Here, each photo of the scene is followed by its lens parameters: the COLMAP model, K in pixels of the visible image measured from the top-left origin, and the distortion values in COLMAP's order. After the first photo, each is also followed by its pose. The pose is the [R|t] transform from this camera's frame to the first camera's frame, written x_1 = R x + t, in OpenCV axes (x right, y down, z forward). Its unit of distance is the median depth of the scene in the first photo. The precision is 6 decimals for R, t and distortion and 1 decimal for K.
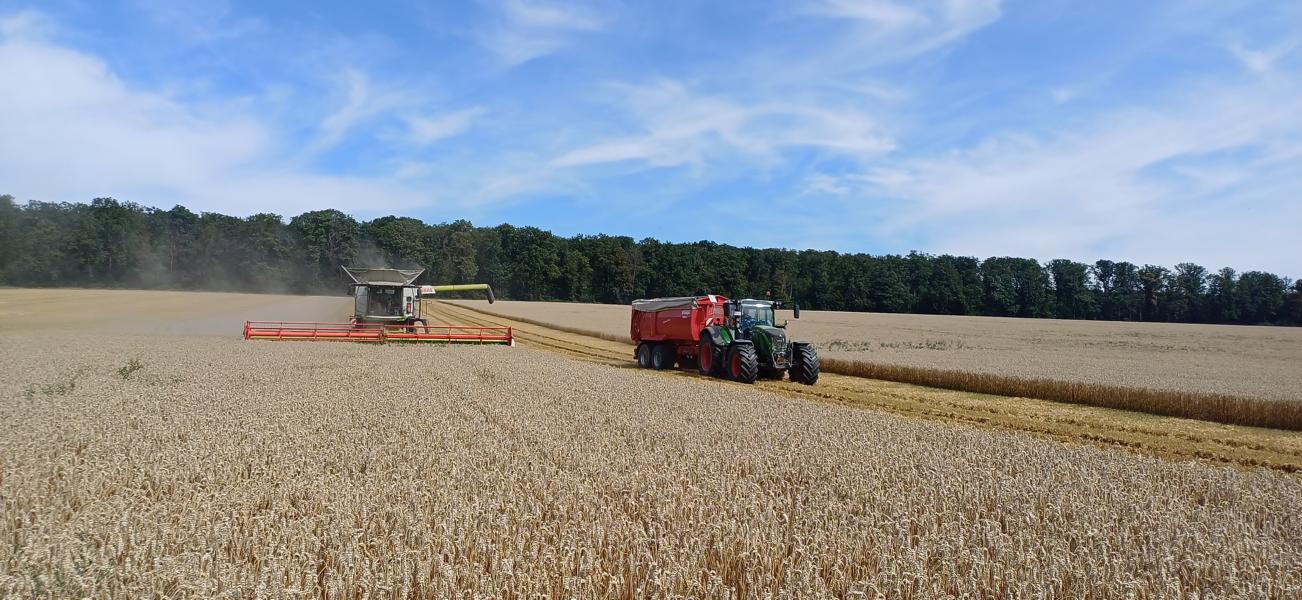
lens RADIAL K [[1777.7, 0, 649.8], [0, 1777.7, 300.4], [0, 0, 1]] dist [-0.017882, 0.000000]
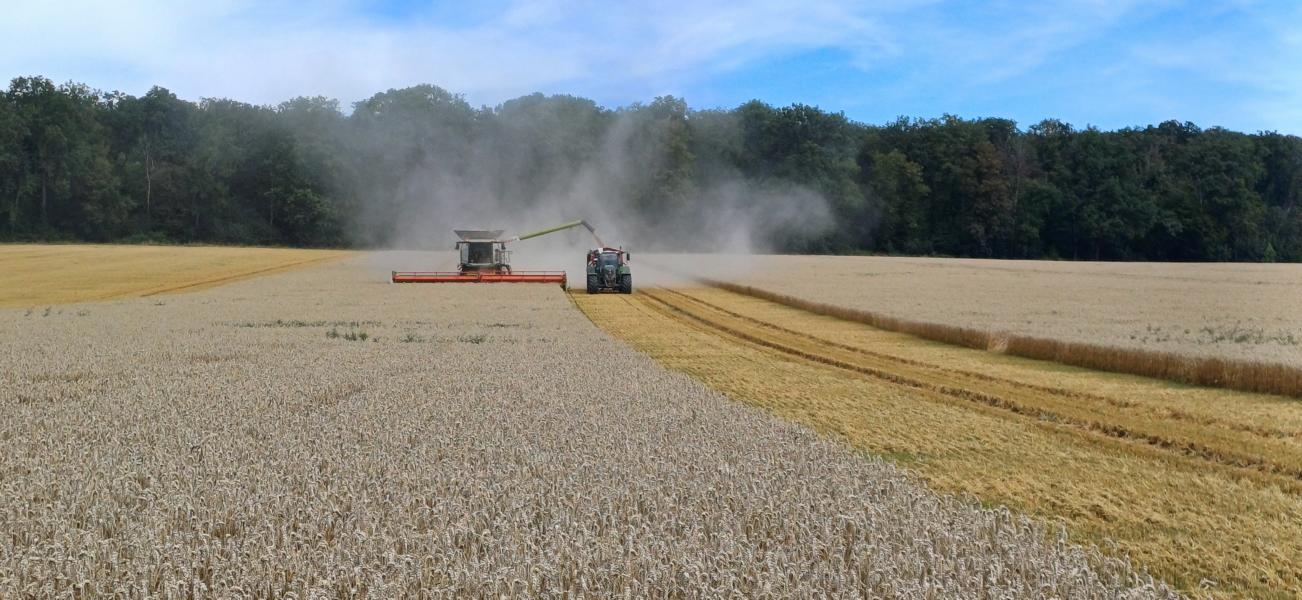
lens RADIAL K [[1777.7, 0, 654.8], [0, 1777.7, 303.4], [0, 0, 1]] dist [-0.017882, 0.000000]
pose [[0.950415, -0.006009, -0.310927, 0.047244], [0.006324, 0.999980, 0.000006, 0.013441], [0.310921, -0.001972, 0.950434, 0.516956]]
